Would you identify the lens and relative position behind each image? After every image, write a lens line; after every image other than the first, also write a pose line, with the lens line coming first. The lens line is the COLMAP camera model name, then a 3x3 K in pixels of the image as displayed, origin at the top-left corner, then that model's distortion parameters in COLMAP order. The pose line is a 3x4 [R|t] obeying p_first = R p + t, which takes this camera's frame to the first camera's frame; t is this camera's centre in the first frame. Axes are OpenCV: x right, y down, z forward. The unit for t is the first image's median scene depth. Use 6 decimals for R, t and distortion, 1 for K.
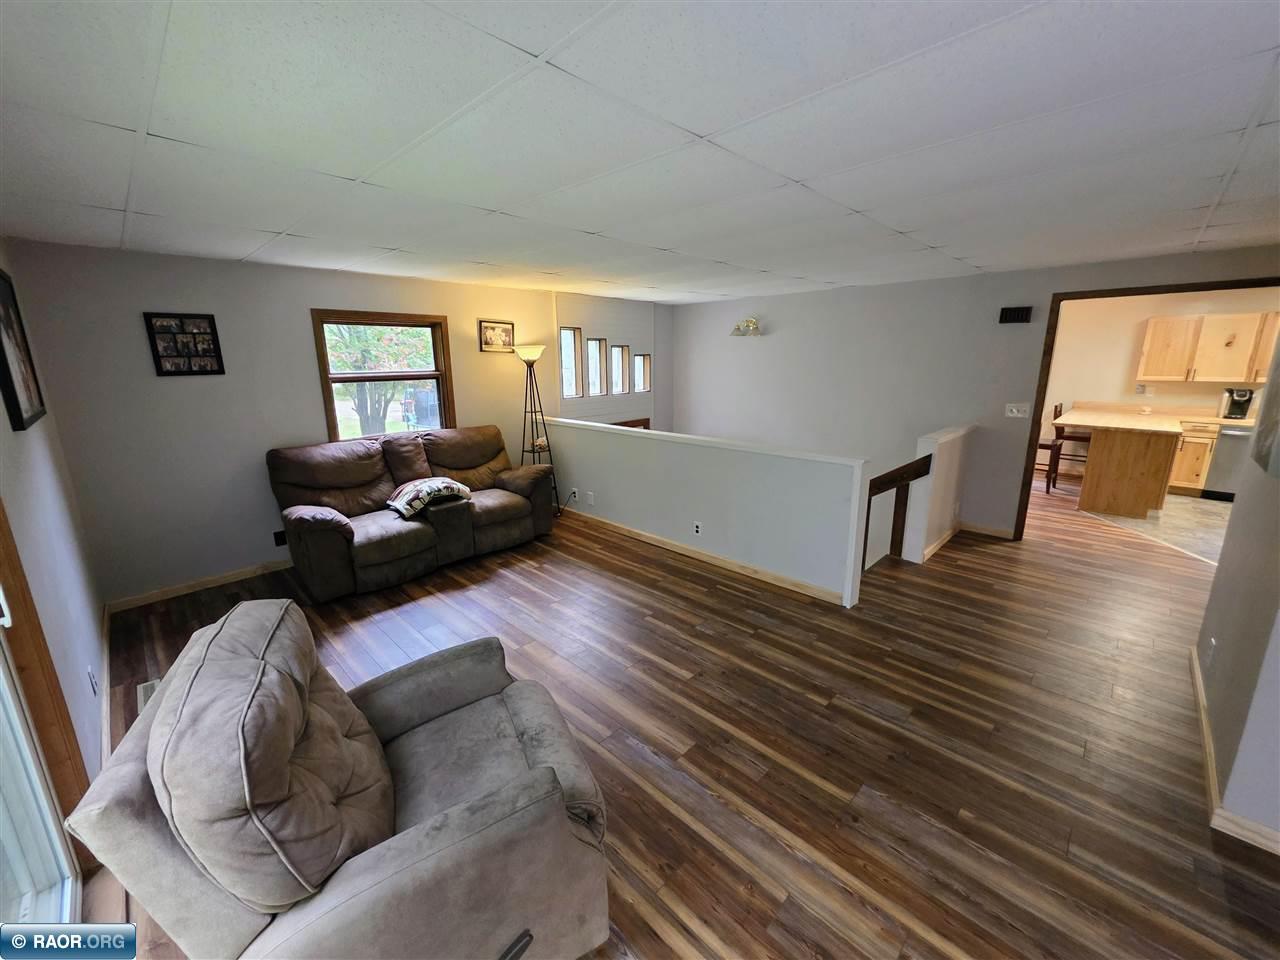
lens RADIAL K [[511.6, 0, 637.3], [0, 511.6, 477.3], [0, 0, 1]] dist [0.002627, -0.000912]
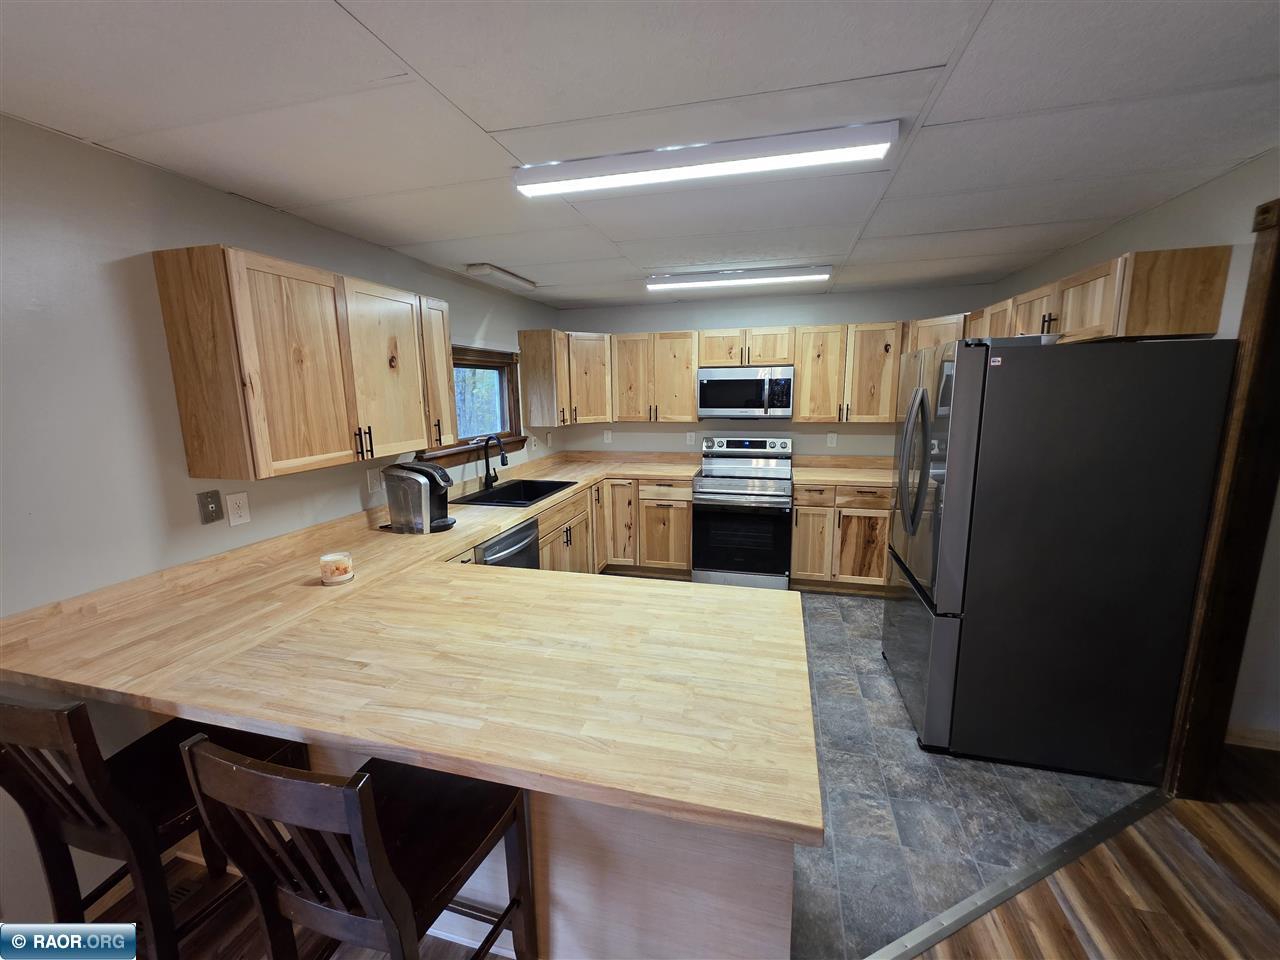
lens RADIAL K [[511.6, 0, 638.9], [0, 511.6, 475.6], [0, 0, 1]] dist [0.002627, -0.000912]
pose [[-0.499176, -0.129242, 0.856808, 1.091850], [0.217375, 0.938516, 0.268210, -0.375369], [-0.838792, 0.320133, -0.440390, 1.620176]]
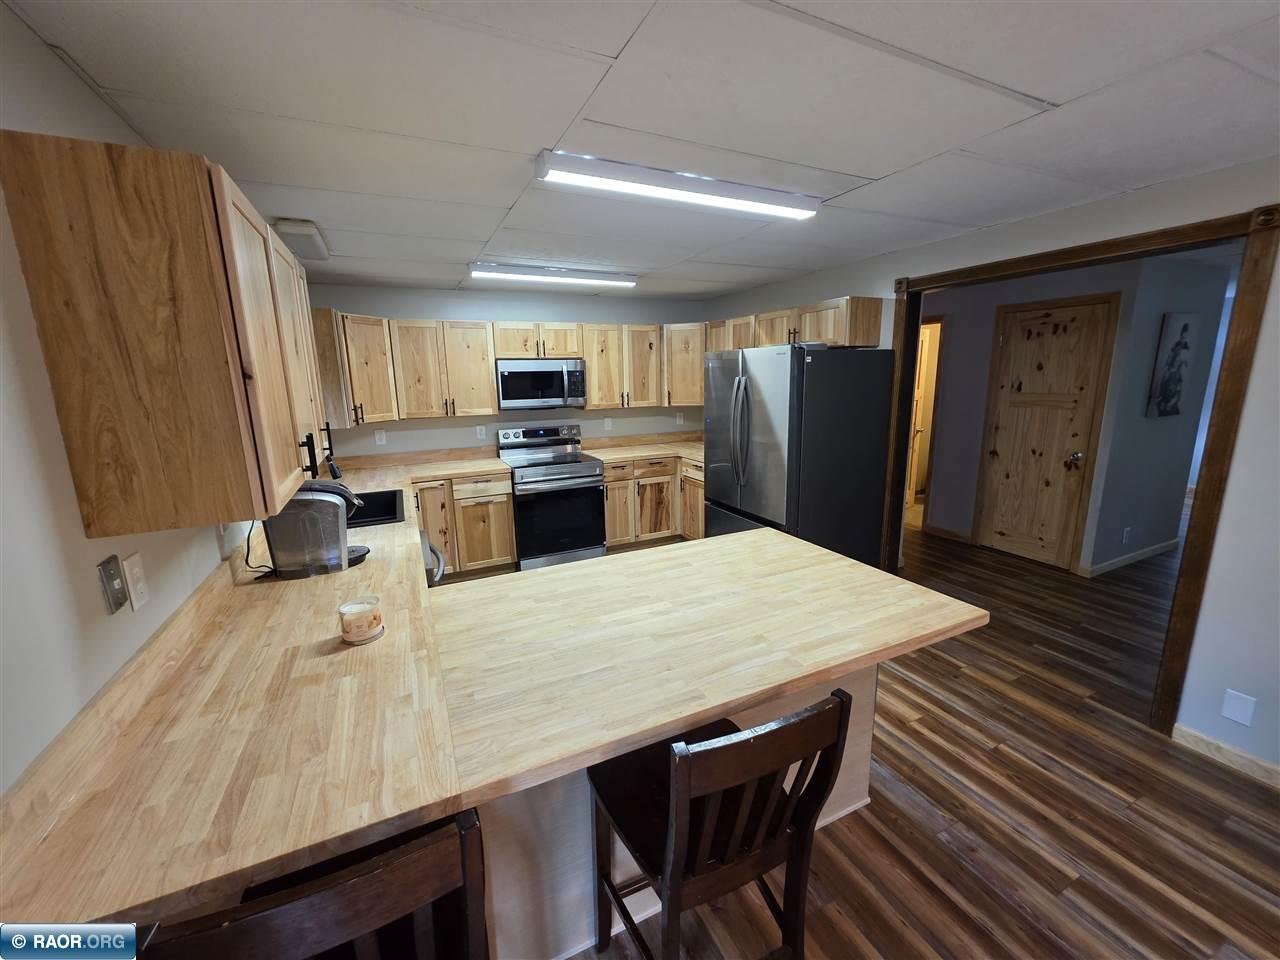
lens RADIAL K [[511.6, 0, 639.8], [0, 511.6, 476.1], [0, 0, 1]] dist [0.002627, -0.000912]
pose [[-0.940604, -0.037428, 0.337437, 1.341367], [0.106832, 0.910788, 0.398814, -0.446686], [-0.322260, 0.411175, -0.852692, 1.891199]]
